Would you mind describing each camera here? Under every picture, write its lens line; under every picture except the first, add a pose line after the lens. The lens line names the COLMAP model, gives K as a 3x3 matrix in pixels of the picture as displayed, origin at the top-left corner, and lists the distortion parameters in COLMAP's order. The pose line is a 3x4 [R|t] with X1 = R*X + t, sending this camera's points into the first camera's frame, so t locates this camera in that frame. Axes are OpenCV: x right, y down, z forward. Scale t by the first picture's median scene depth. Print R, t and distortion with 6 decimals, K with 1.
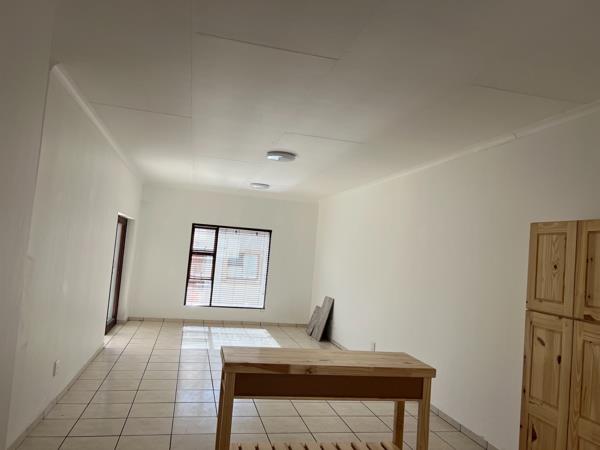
lens RADIAL K [[444.5, 0, 300.0], [0, 444.5, 225.0], [0, 0, 1]] dist [0.007161, 0.001144]
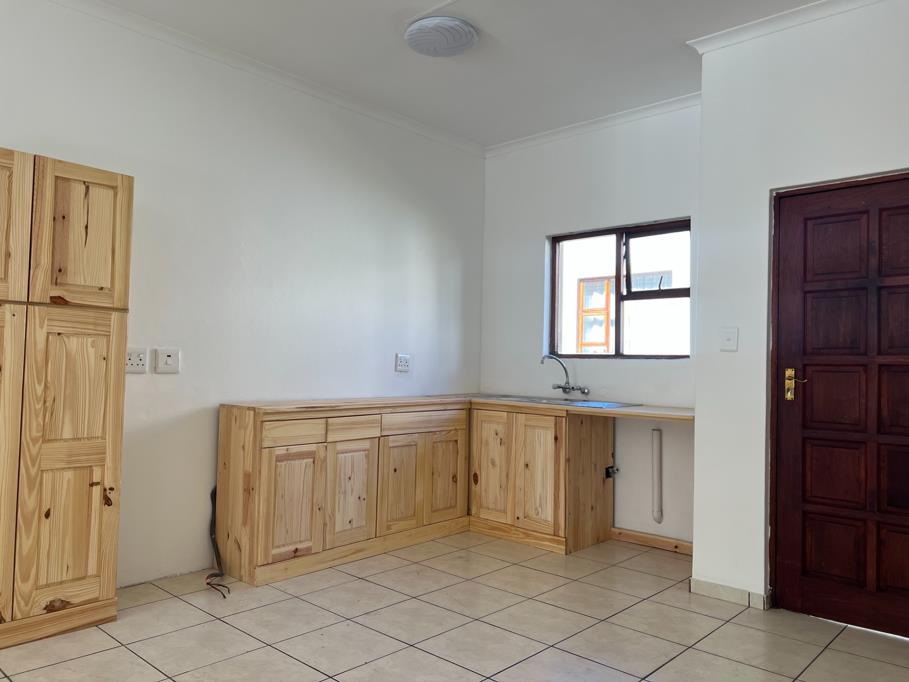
lens RADIAL K [[673.4, 0, 454.5], [0, 673.4, 341.0], [0, 0, 1]] dist [0.007161, 0.001144]
pose [[-0.554345, -0.067657, 0.829532, -0.572950], [-0.121517, 0.992589, -0.000249, 0.193991], [-0.823368, -0.100940, -0.558458, 1.060752]]
